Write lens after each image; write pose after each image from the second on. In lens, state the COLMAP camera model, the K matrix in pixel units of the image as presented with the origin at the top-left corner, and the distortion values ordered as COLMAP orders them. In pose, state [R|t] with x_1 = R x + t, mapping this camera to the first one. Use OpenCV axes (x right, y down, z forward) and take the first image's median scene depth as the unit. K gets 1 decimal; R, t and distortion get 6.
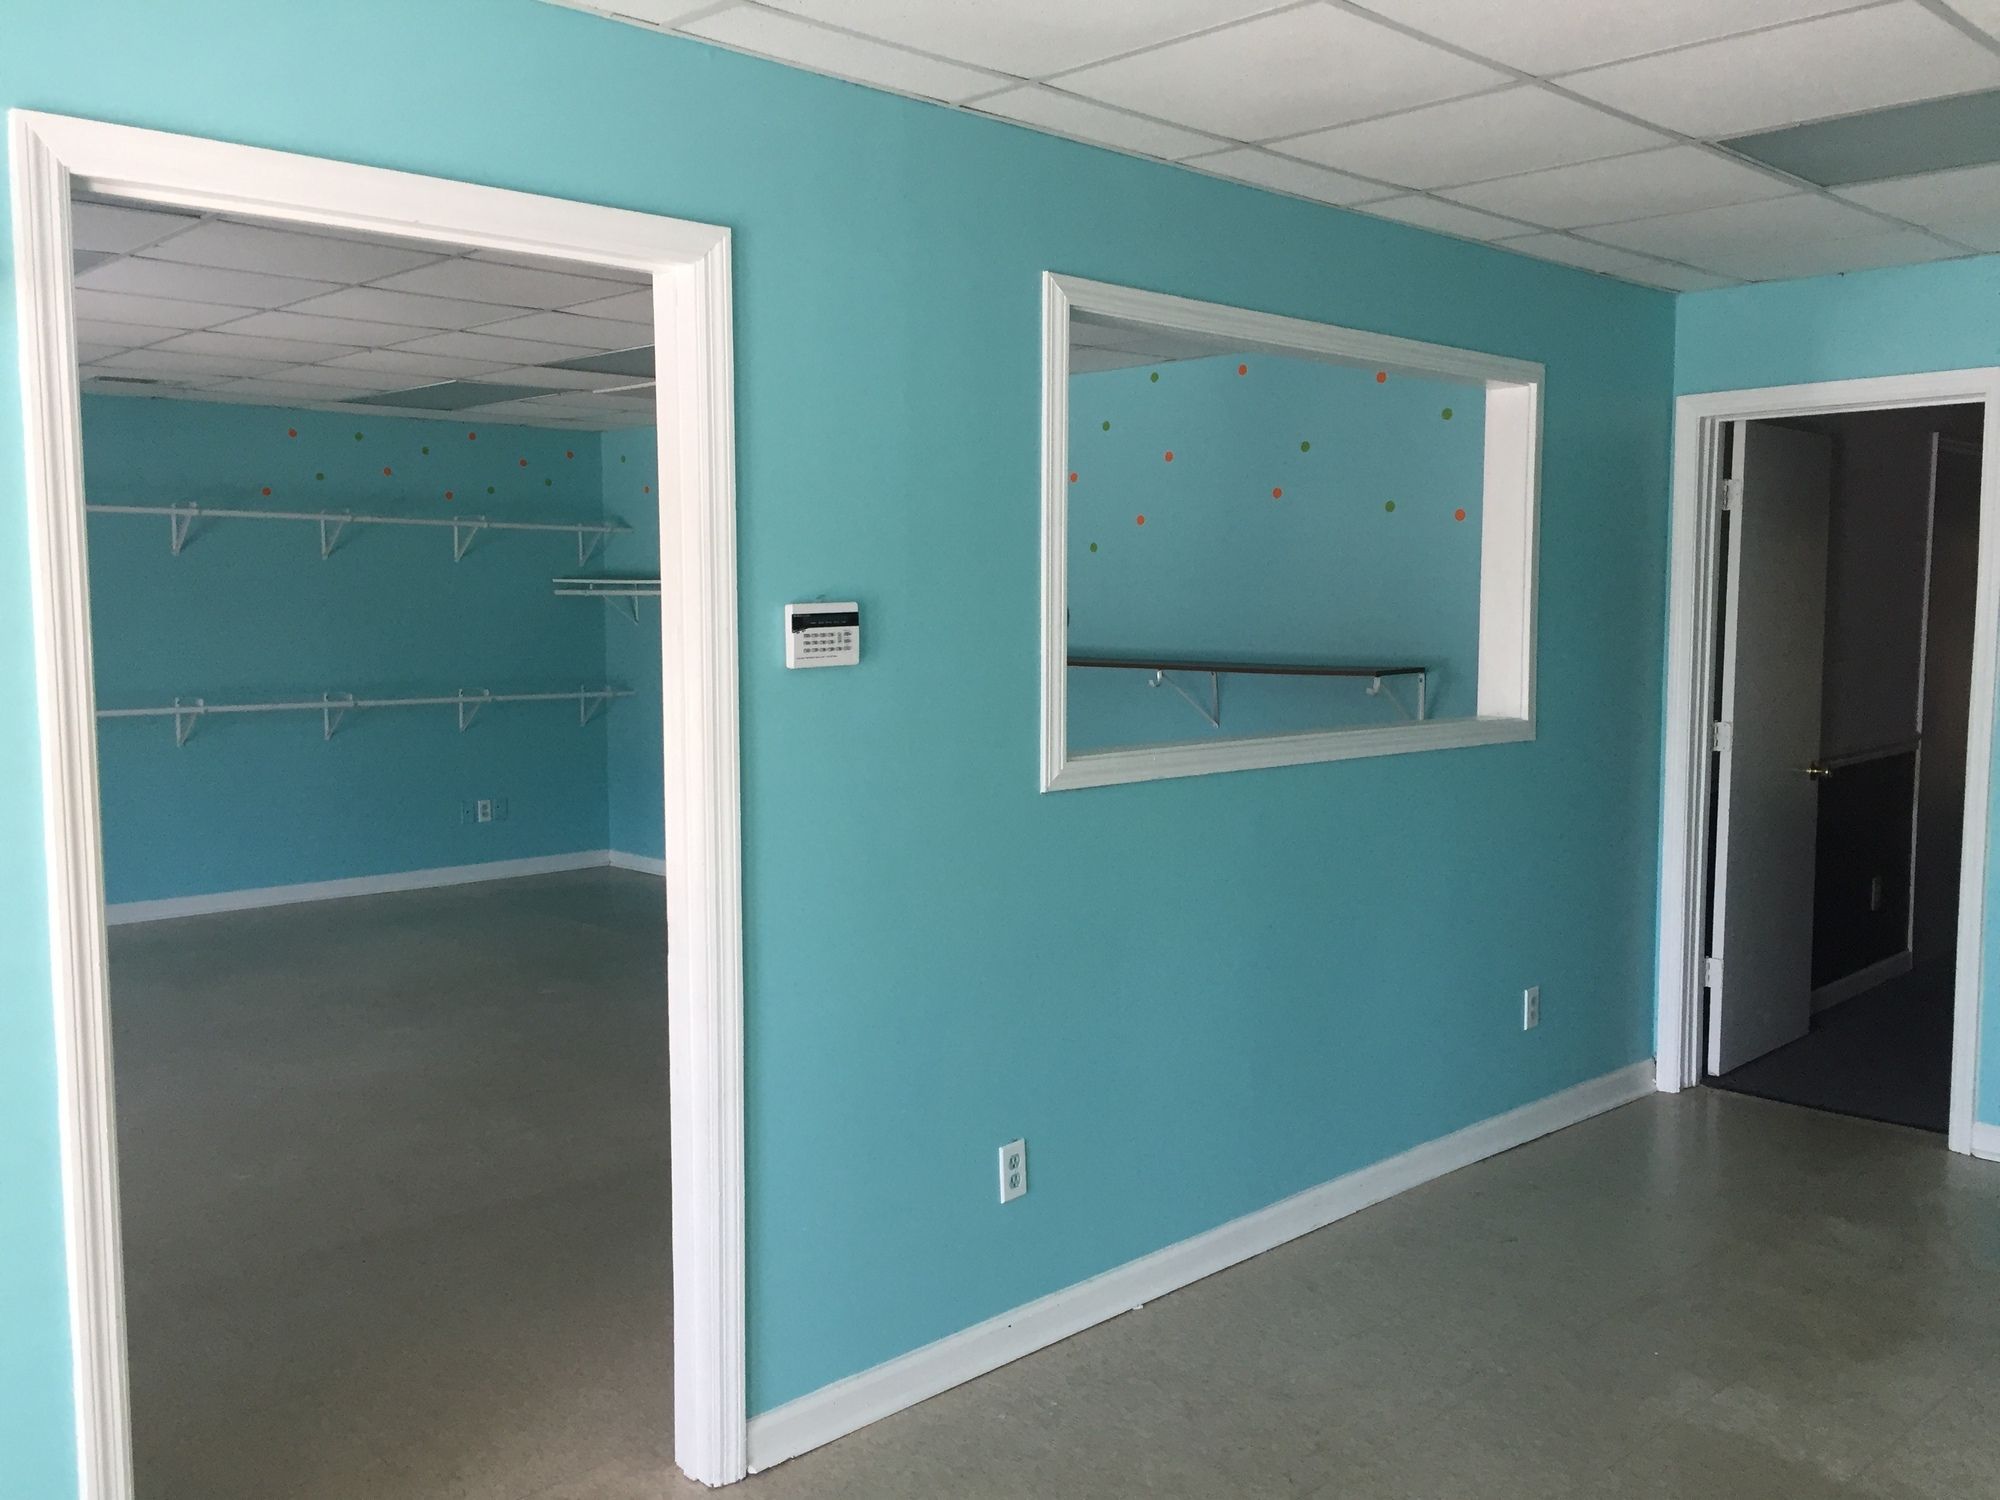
lens RADIAL K [[1717.5, 0, 1000.5], [0, 1717.5, 760.5], [0, 0, 1]] dist [0.088793, -0.087656]
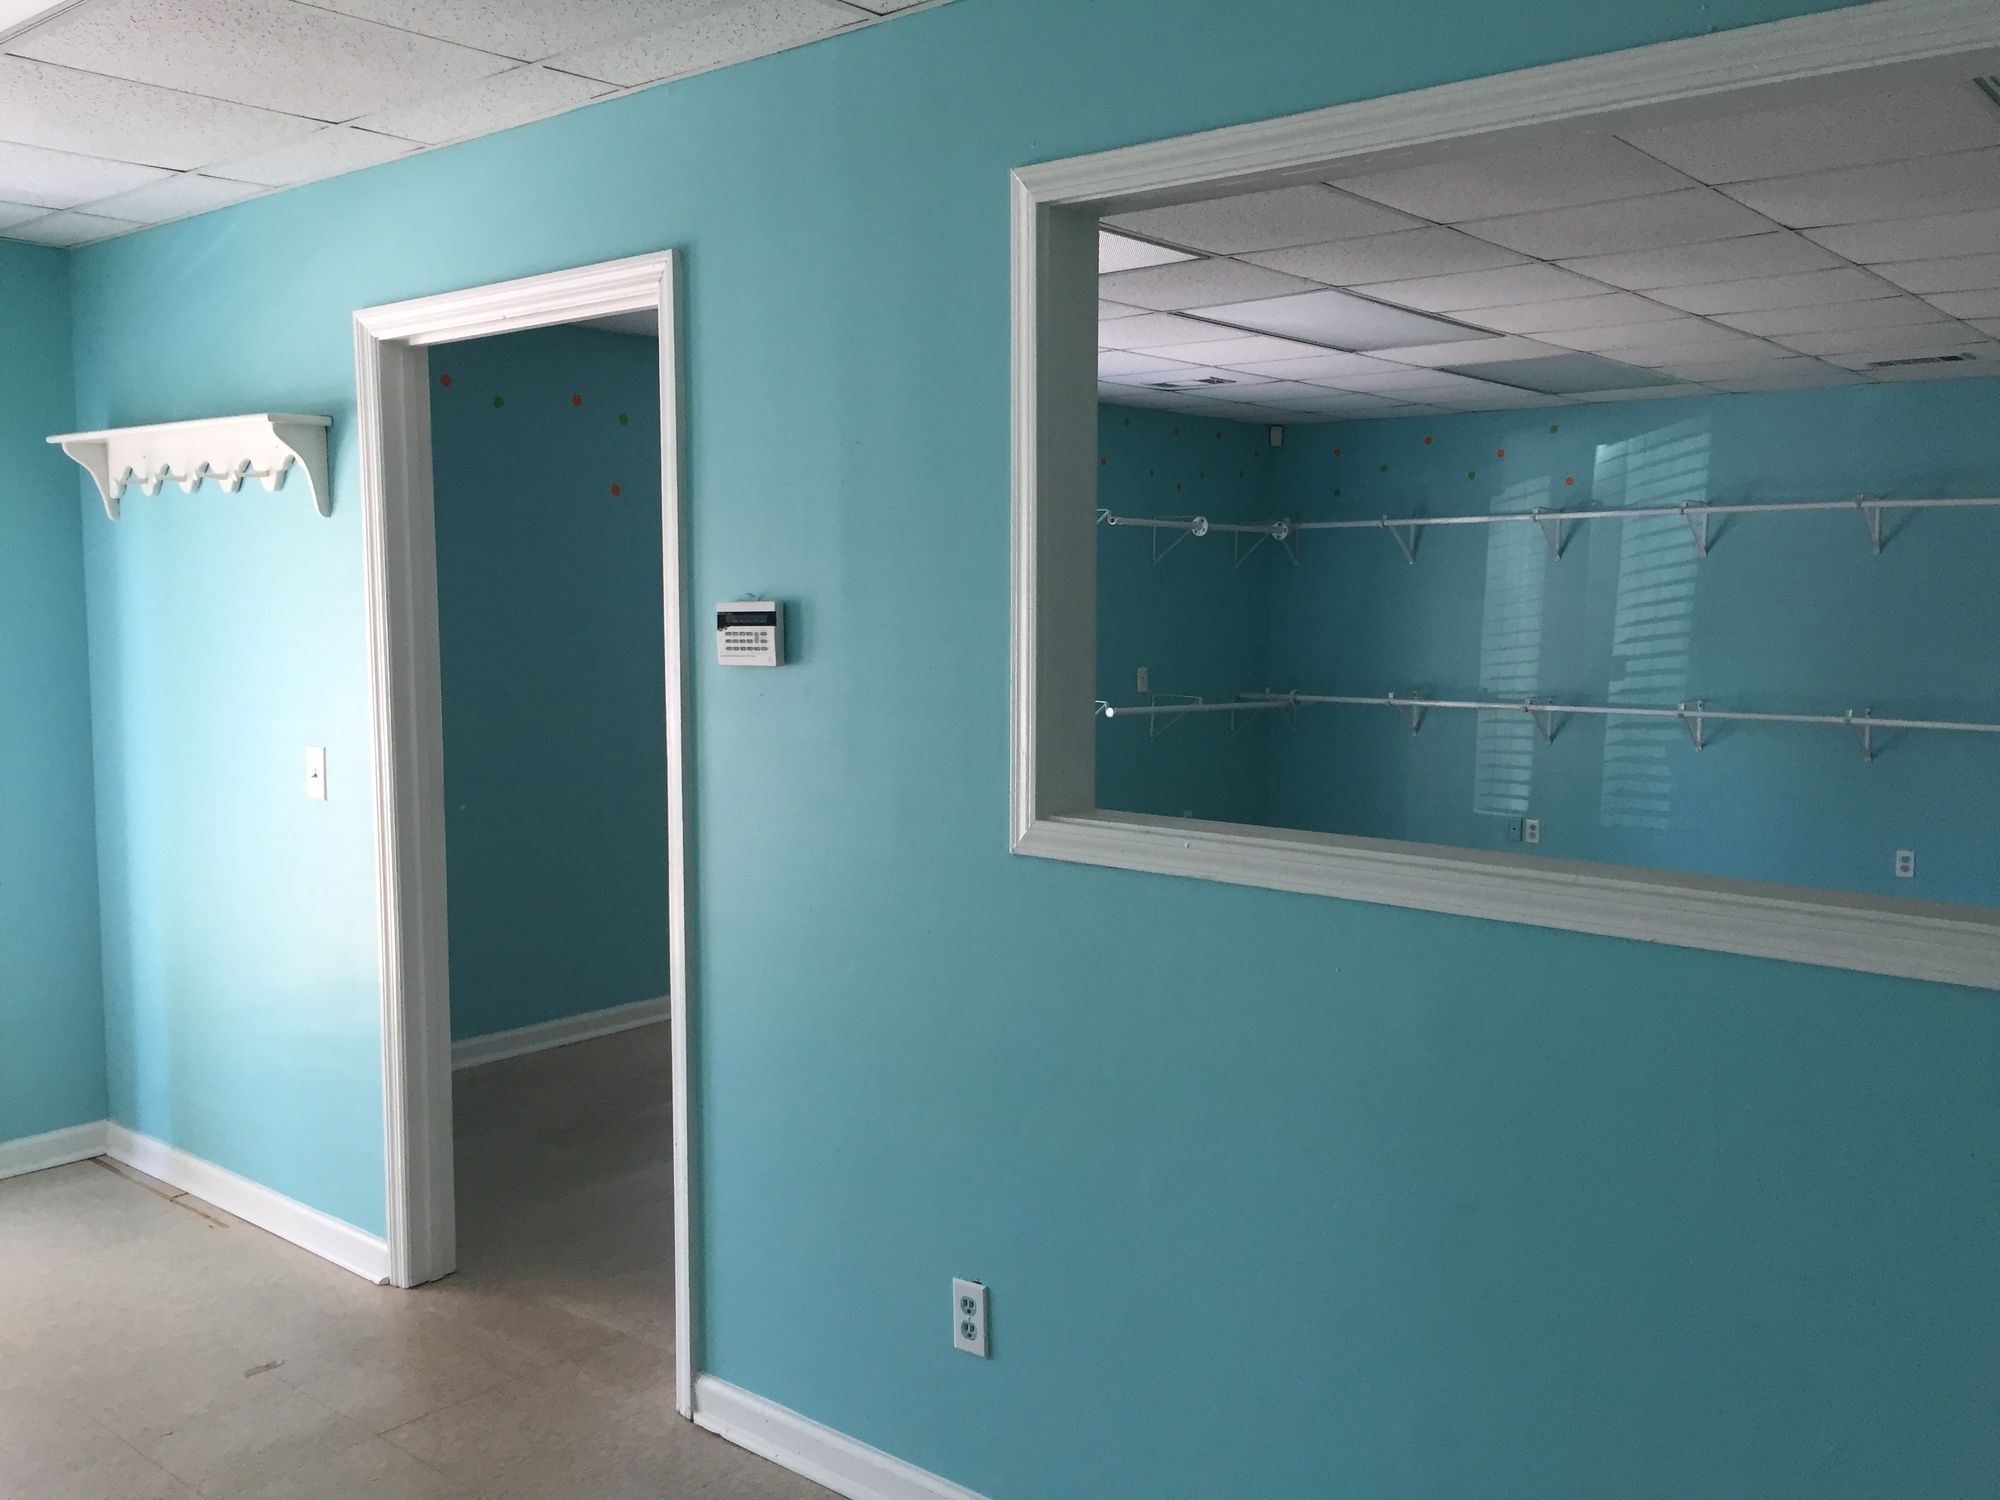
lens RADIAL K [[1717.5, 0, 1007.5], [0, 1717.5, 741.2], [0, 0, 1]] dist [0.088793, -0.087656]
pose [[0.111769, 0.094223, -0.989257, 0.884124], [-0.096898, 0.991784, 0.083516, -0.107683], [0.988999, 0.086522, 0.119981, 1.023954]]
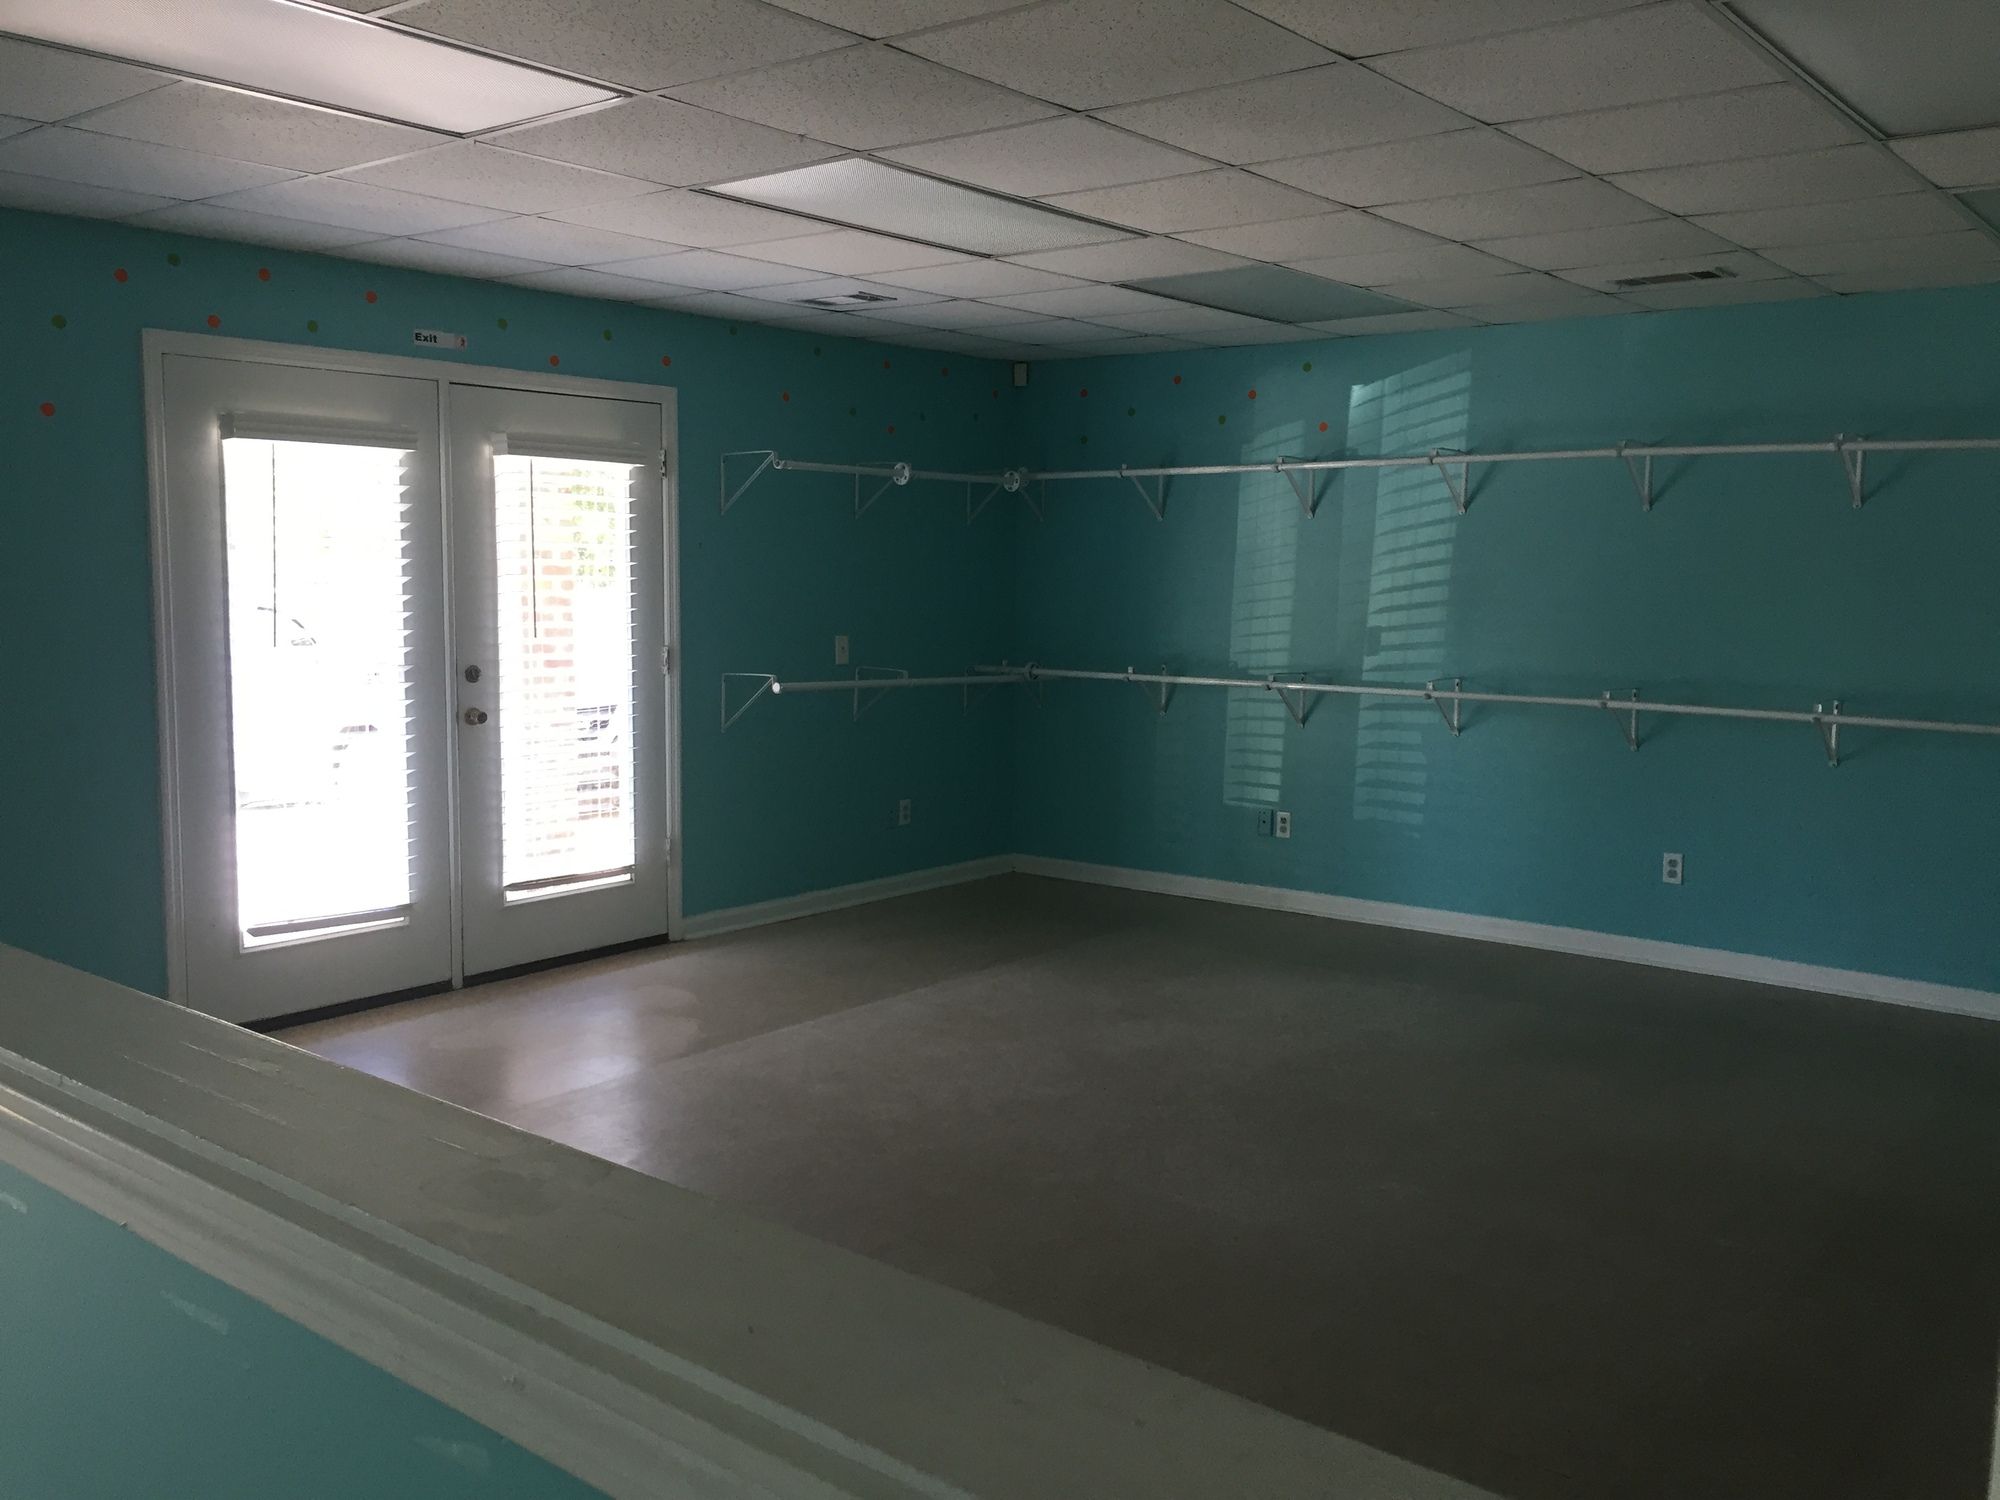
lens RADIAL K [[1717.5, 0, 986.4], [0, 1717.5, 754.2], [0, 0, 1]] dist [0.088793, -0.087656]
pose [[0.123694, 0.122059, -0.984785, 0.687387], [-0.104654, 0.988476, 0.109372, -0.127008], [0.986786, 0.089533, 0.135043, 1.306199]]
